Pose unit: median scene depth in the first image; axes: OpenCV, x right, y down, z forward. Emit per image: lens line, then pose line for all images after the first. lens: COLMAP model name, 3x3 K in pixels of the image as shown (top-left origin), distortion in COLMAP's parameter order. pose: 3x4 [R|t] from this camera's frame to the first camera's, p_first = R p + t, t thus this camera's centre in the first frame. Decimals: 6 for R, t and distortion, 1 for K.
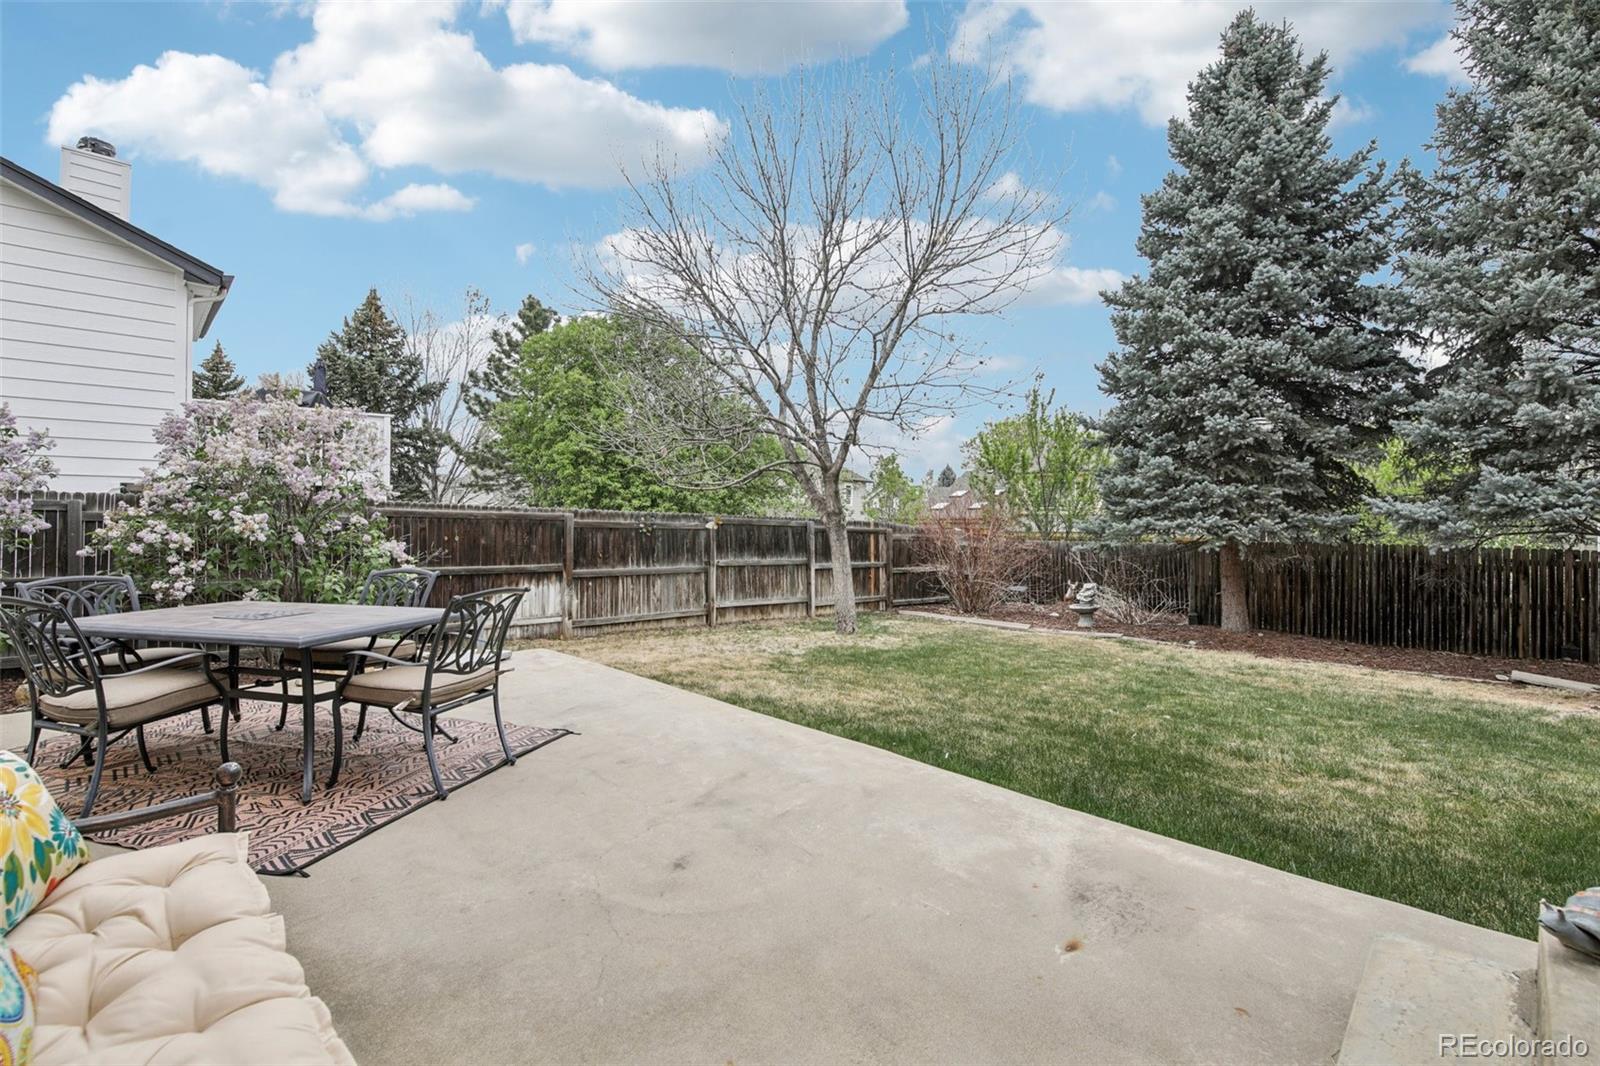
lens RADIAL K [[692.5, 0, 795.5], [0, 692.5, 527.3], [0, 0, 1]] dist [-0.002355, -0.009052]
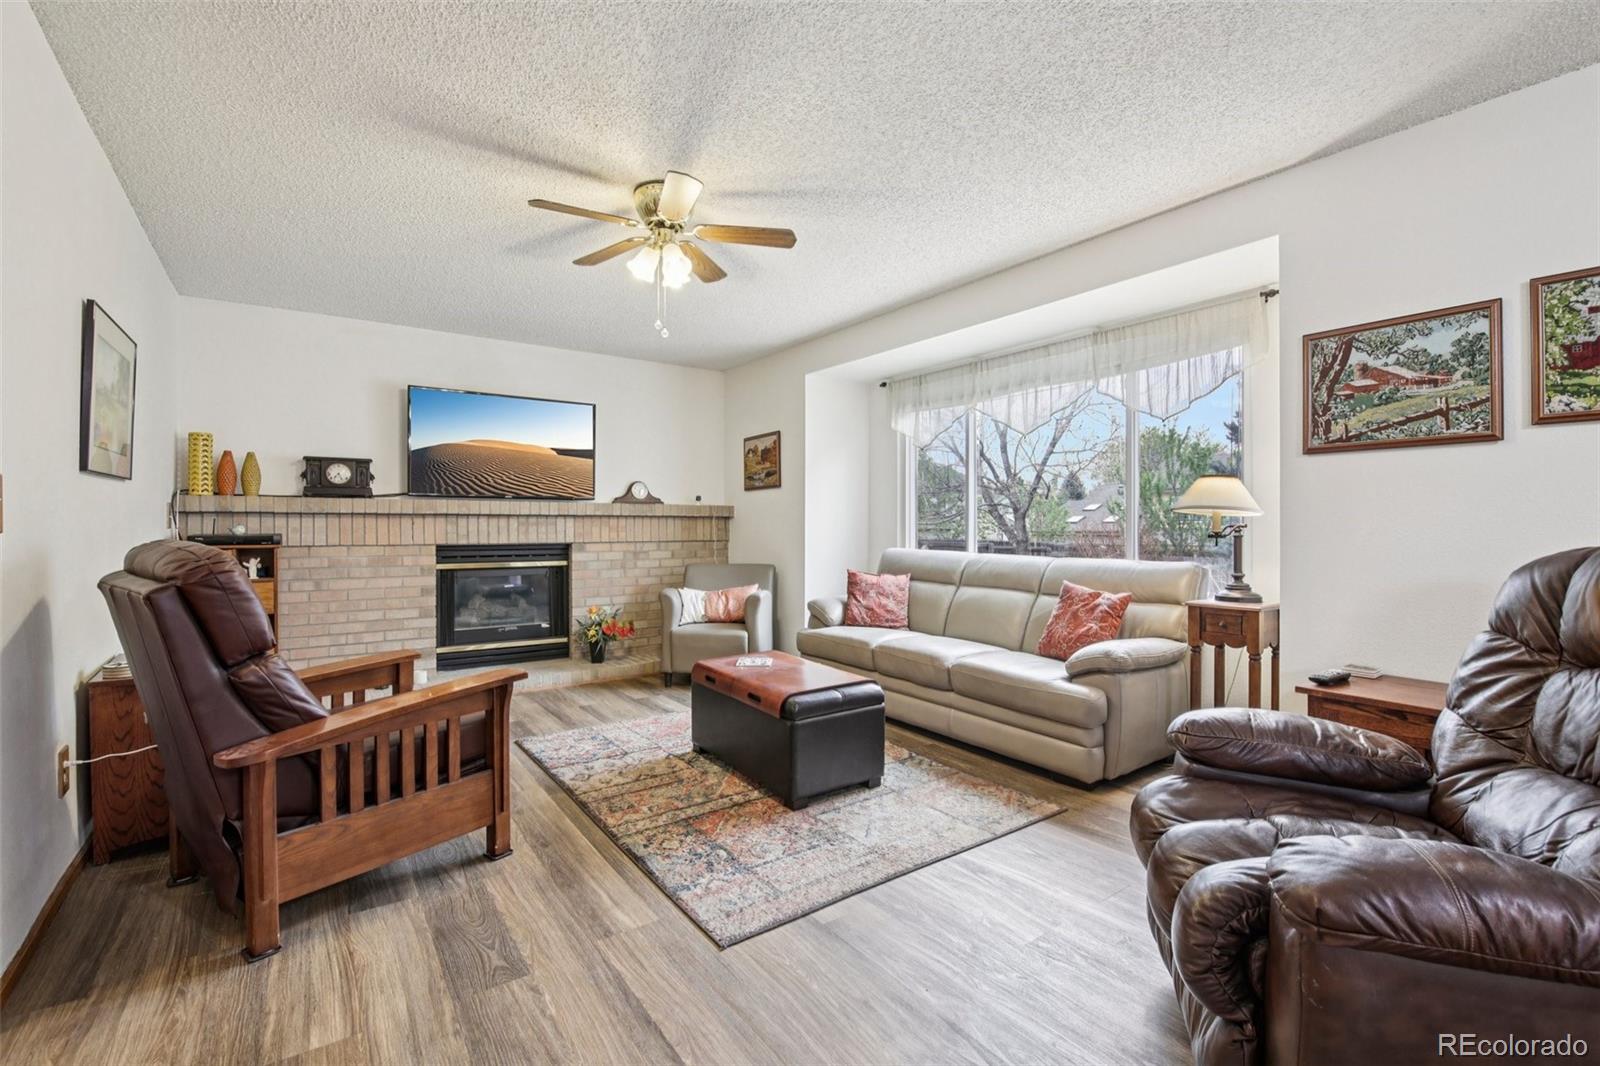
lens RADIAL K [[698.1, 0, 798.4], [0, 698.1, 525.6], [0, 0, 1]] dist [-0.004577, -0.007944]
pose [[0.988004, 0.002684, -0.154407, -0.176408], [-0.004069, 0.999954, -0.008654, -0.038748], [0.154377, 0.009178, 0.987969, -0.470892]]
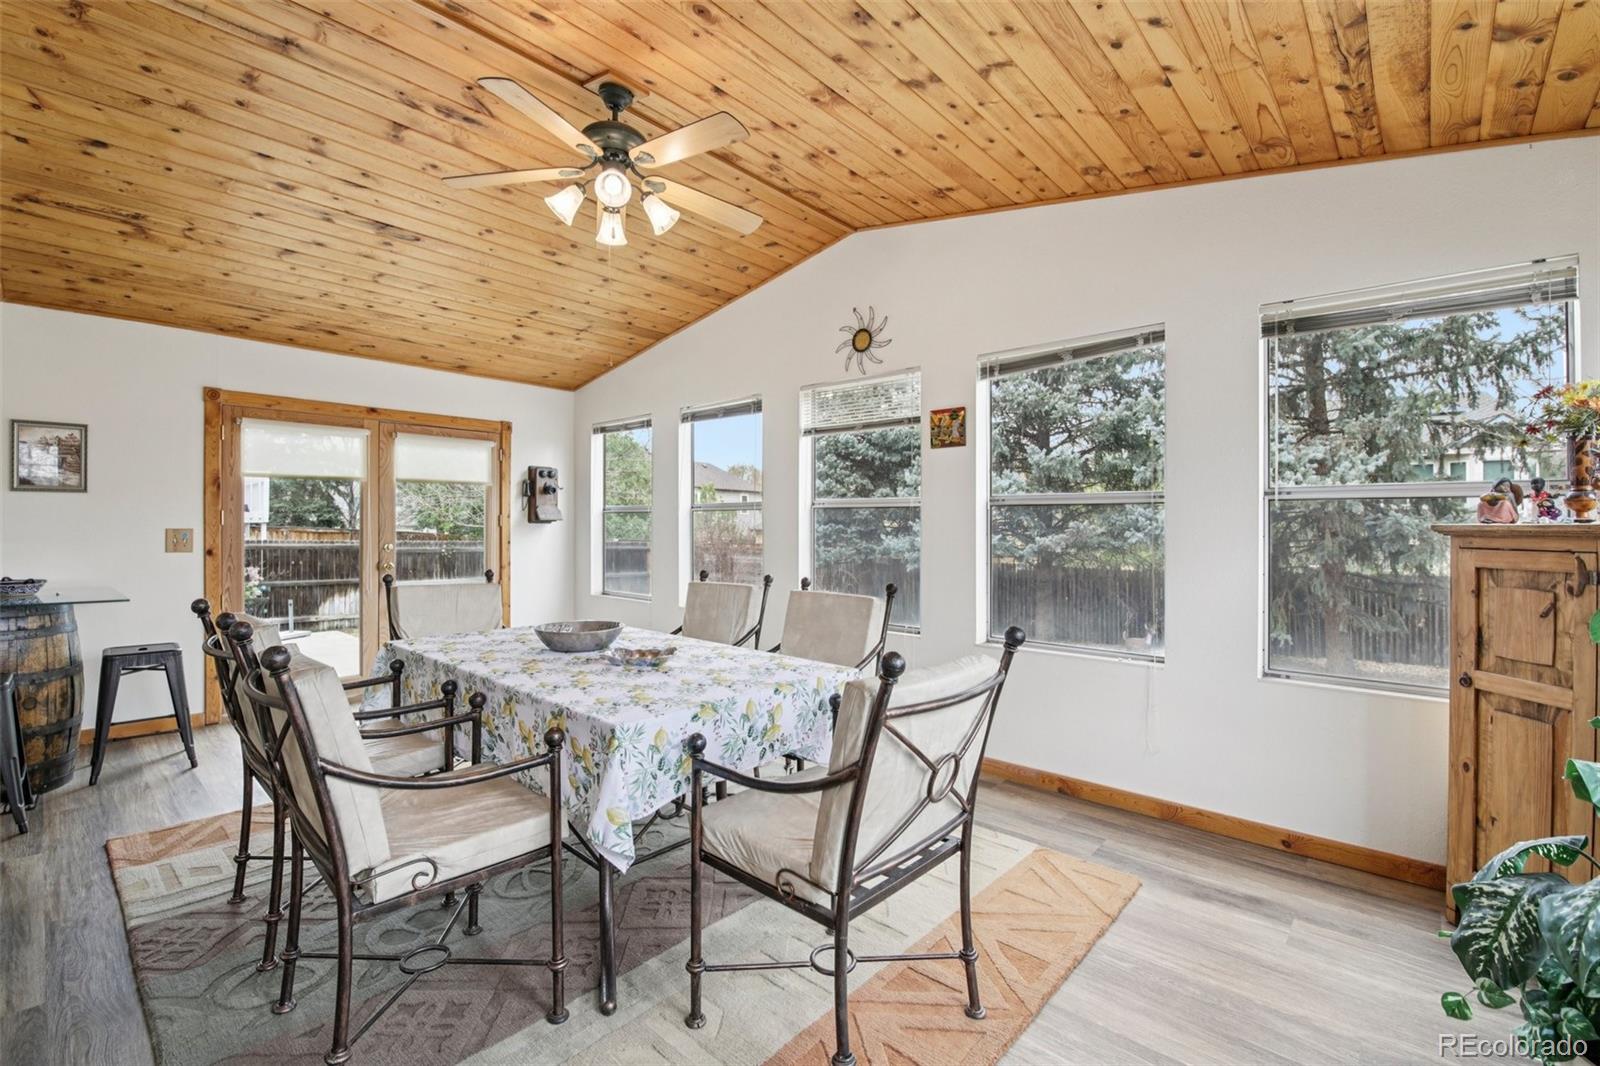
lens RADIAL K [[698.1, 0, 798.4], [0, 698.1, 525.6], [0, 0, 1]] dist [-0.004577, -0.007944]
pose [[0.998035, -0.000262, 0.062664, 0.448731], [0.000469, 0.999994, -0.003286, -0.052499], [-0.062663, 0.003309, 0.998029, -0.532207]]
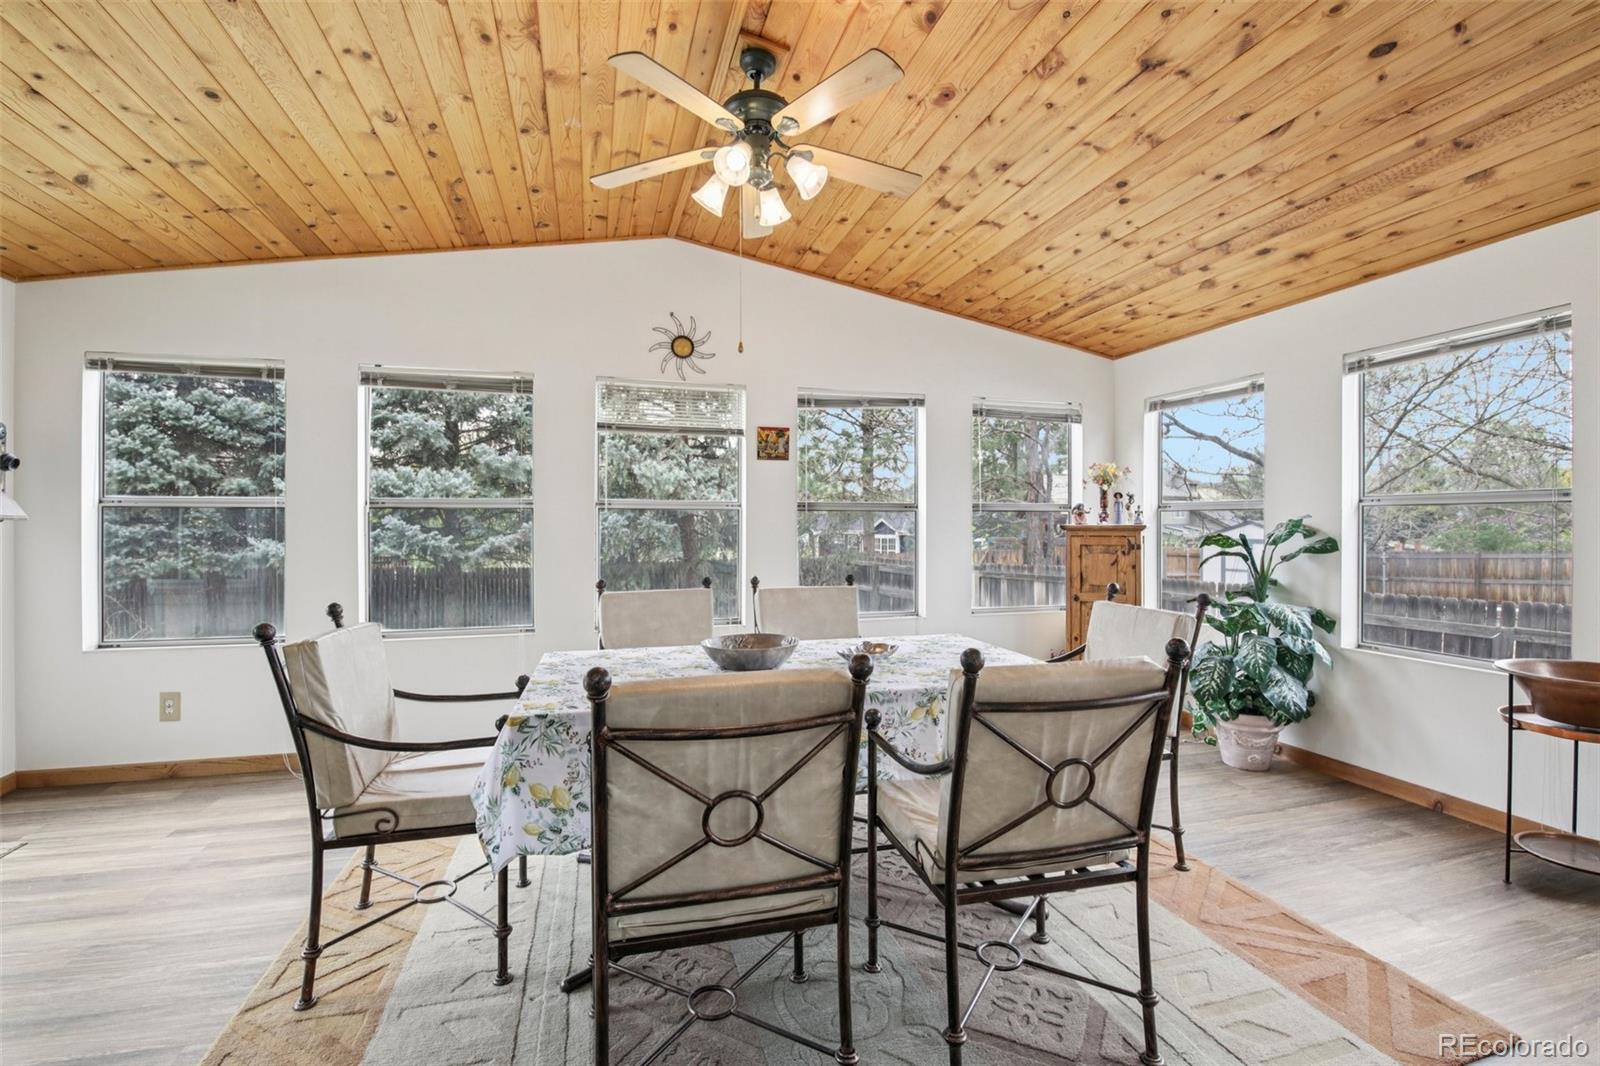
lens RADIAL K [[692.5, 0, 795.5], [0, 692.5, 527.3], [0, 0, 1]] dist [-0.002355, -0.009052]
pose [[0.477938, -0.004722, 0.878381, 0.179149], [0.005617, 0.999982, 0.002320, -0.053971], [-0.878376, 0.003825, 0.477955, -0.387699]]
